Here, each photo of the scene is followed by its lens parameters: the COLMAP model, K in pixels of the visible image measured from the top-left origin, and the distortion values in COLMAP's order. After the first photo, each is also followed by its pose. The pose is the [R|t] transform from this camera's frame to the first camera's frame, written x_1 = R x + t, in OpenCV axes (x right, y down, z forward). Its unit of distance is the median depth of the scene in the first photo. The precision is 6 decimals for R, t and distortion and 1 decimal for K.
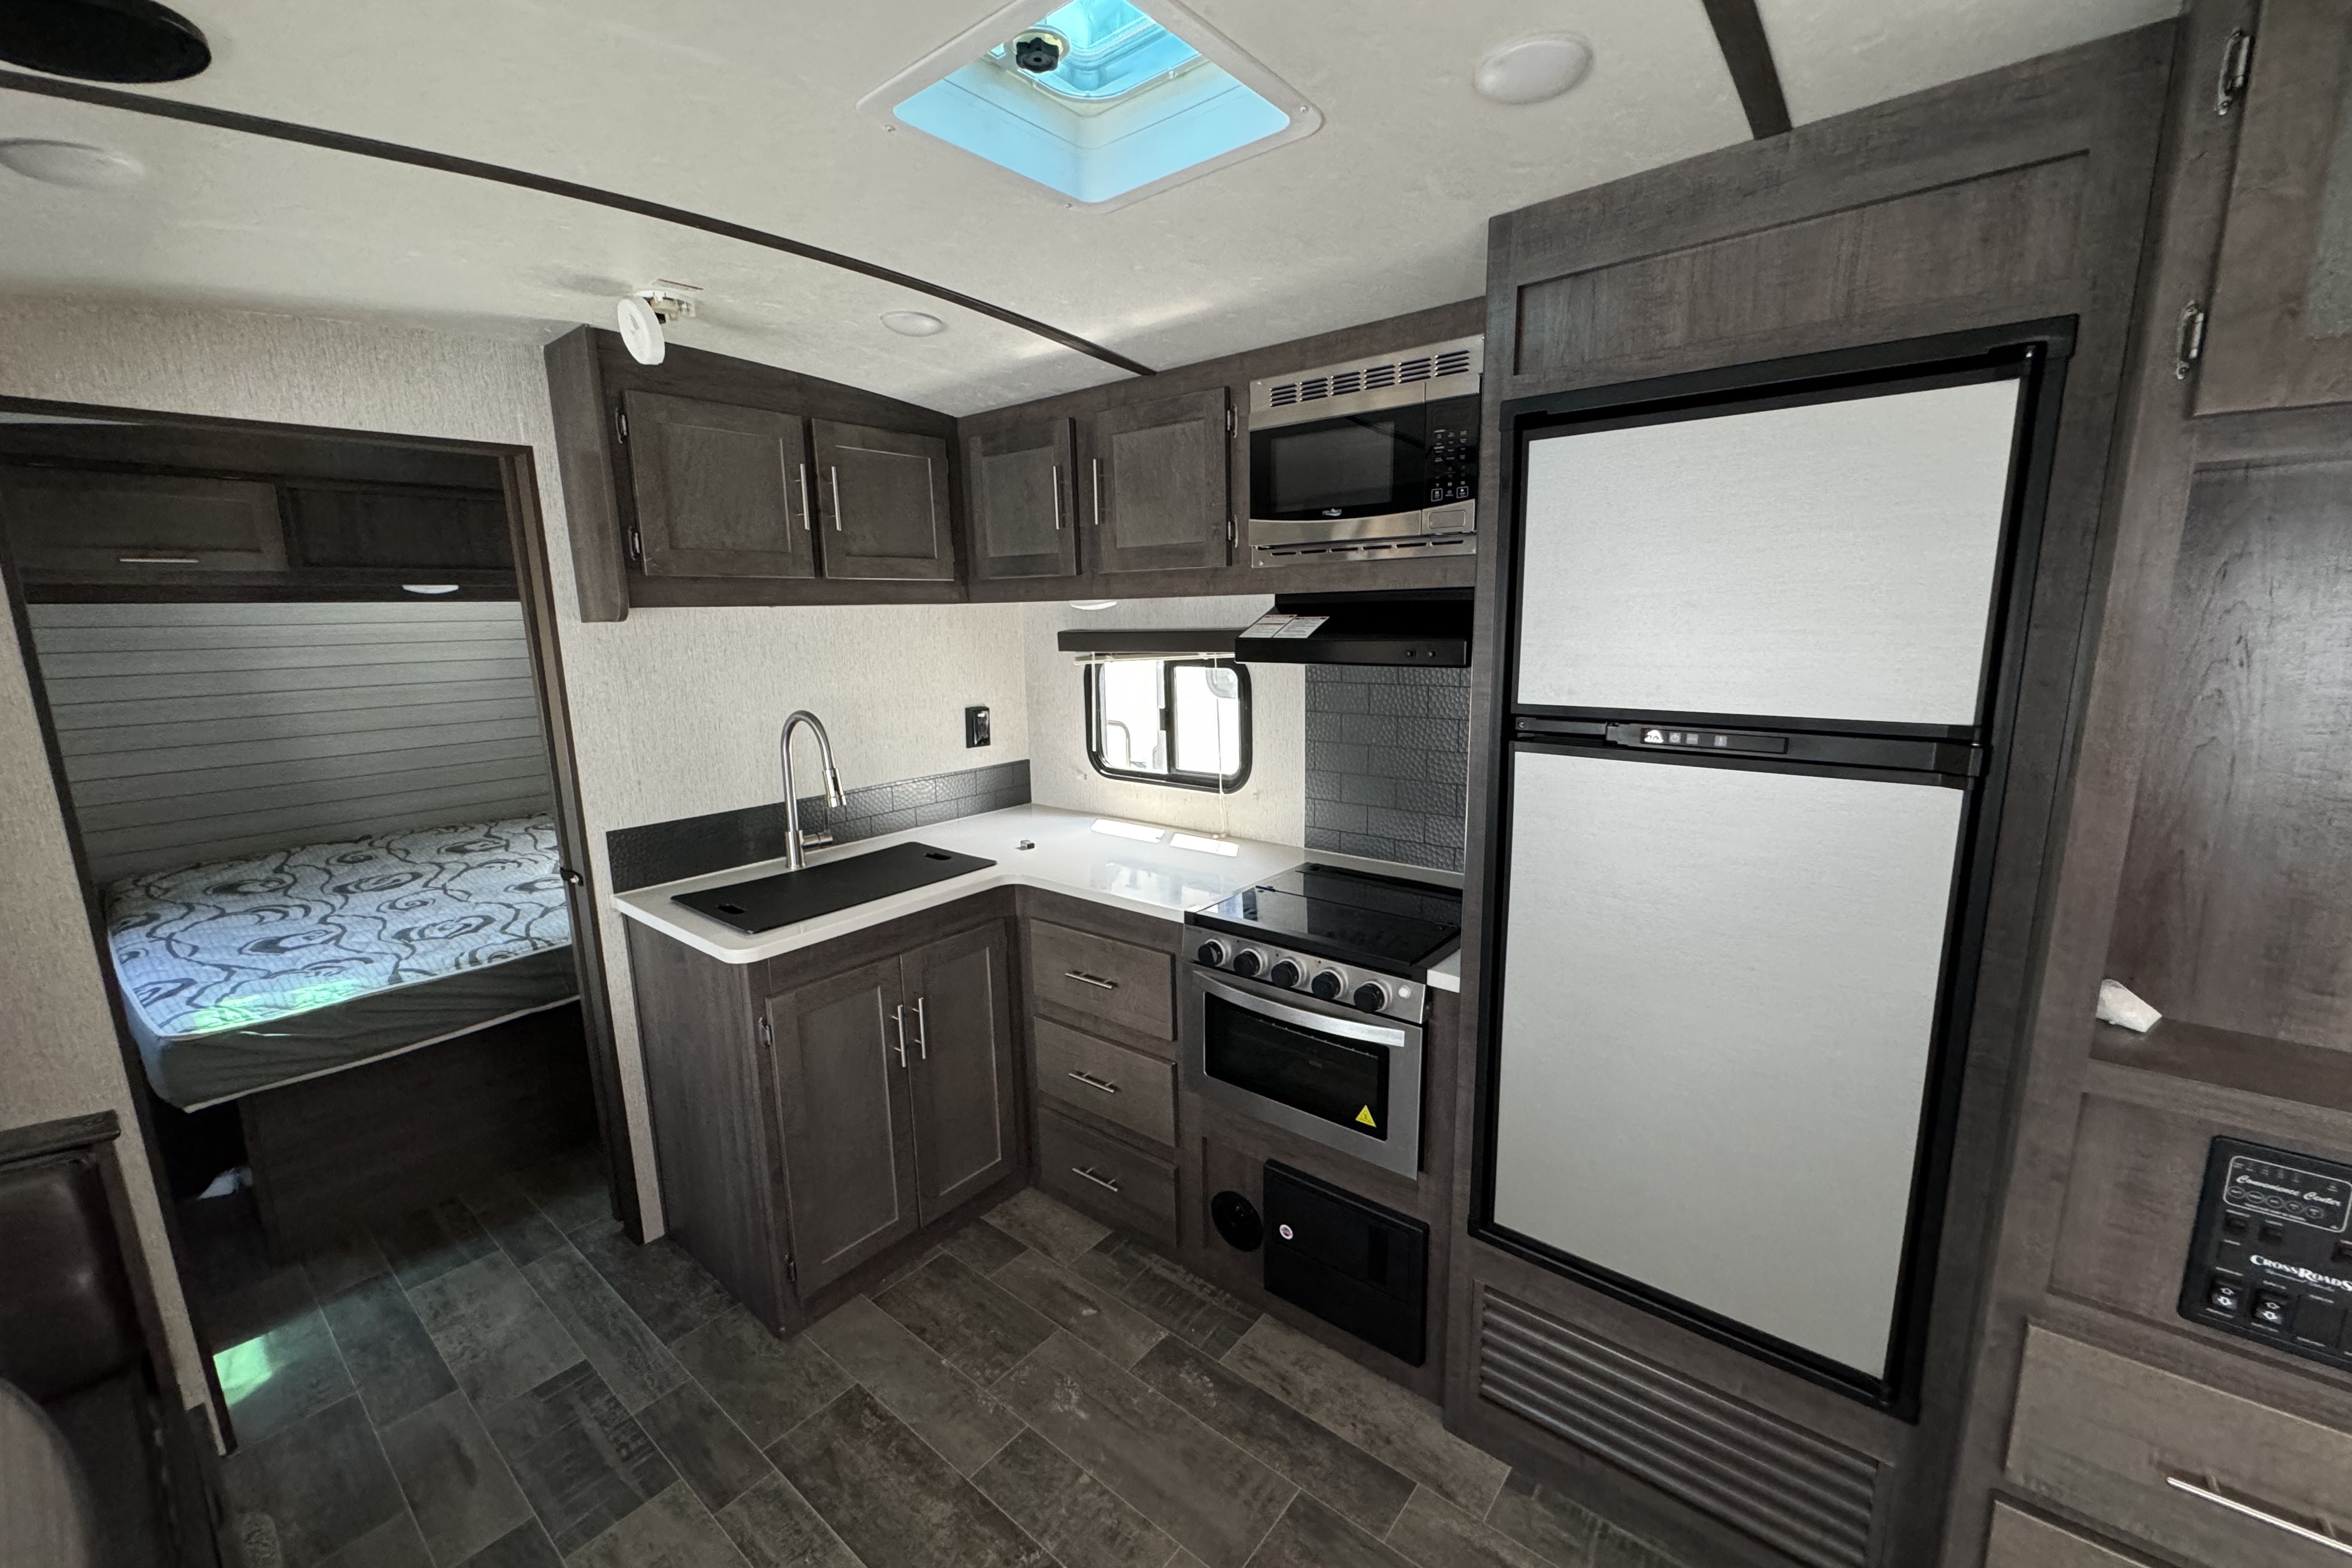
lens RADIAL K [[934.0, 0, 1171.5], [0, 934.0, 783.8], [0, 0, 1]] dist [-0.001184, -0.000036]
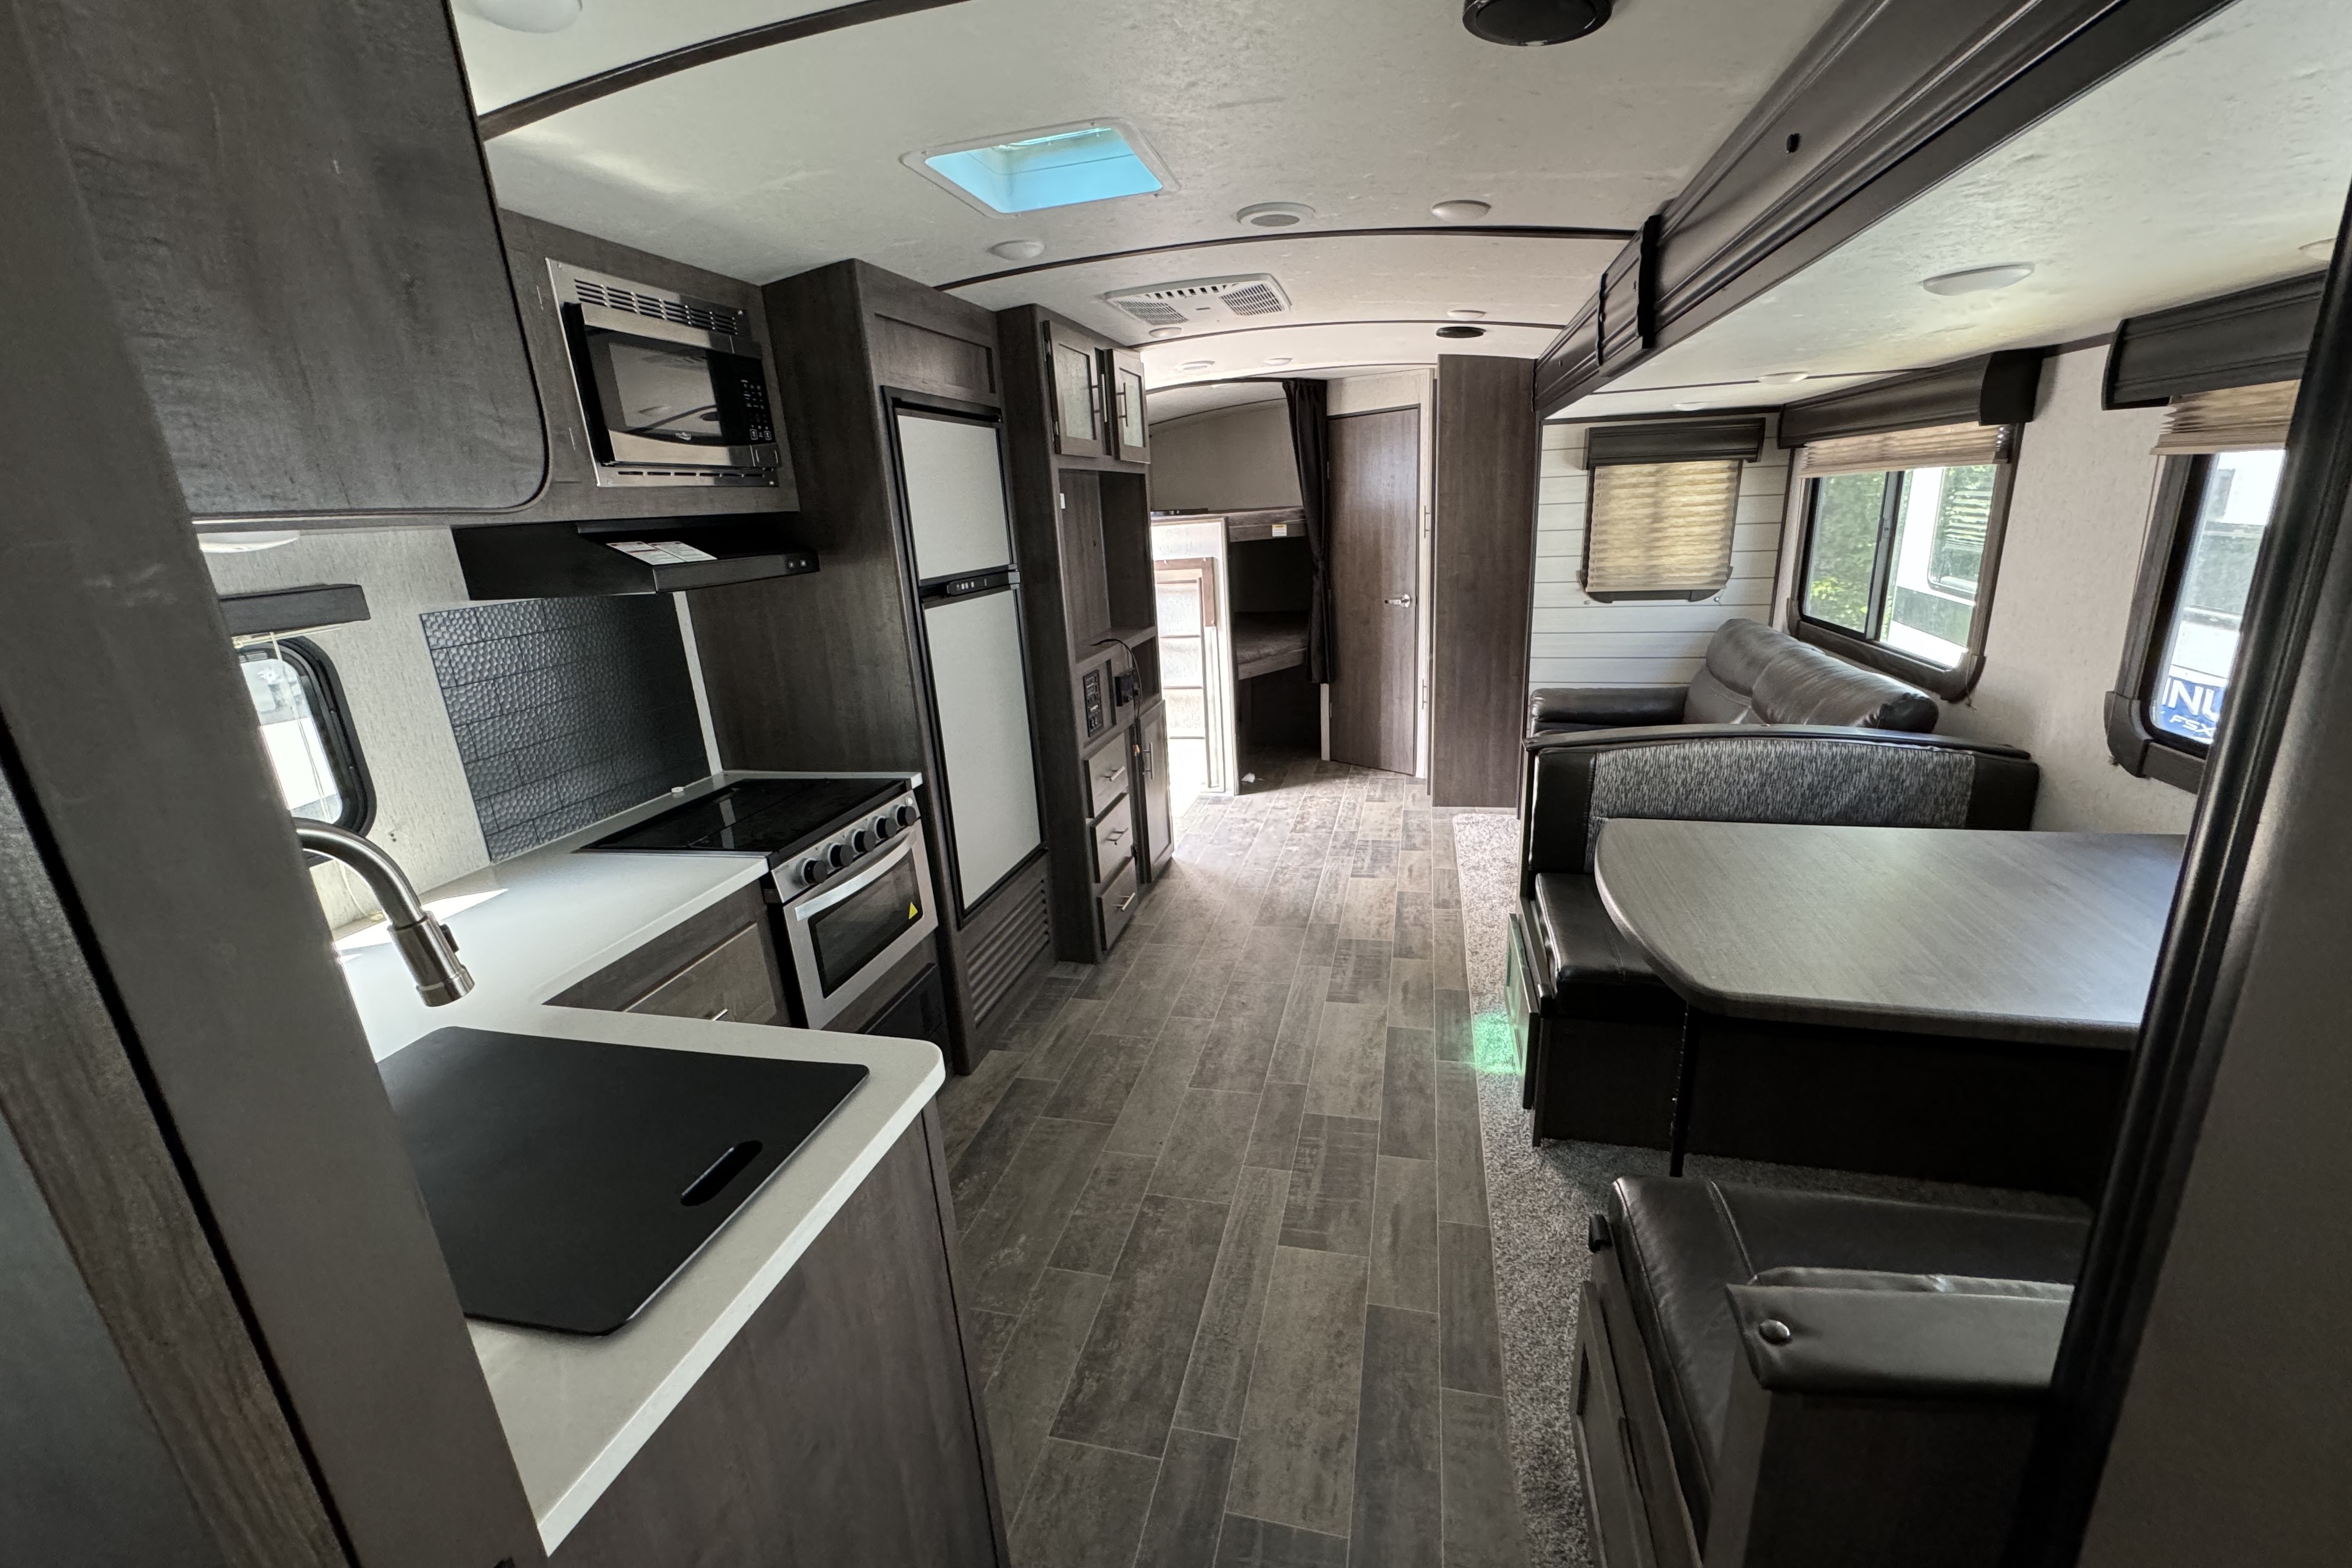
lens RADIAL K [[934.0, 0, 1171.5], [0, 934.0, 783.8], [0, 0, 1]] dist [-0.001184, -0.000036]
pose [[-0.416182, -0.208168, 0.885132, -0.855571], [0.242340, 0.912838, 0.328631, -0.123104], [-0.876393, 0.351273, -0.329459, 0.828918]]
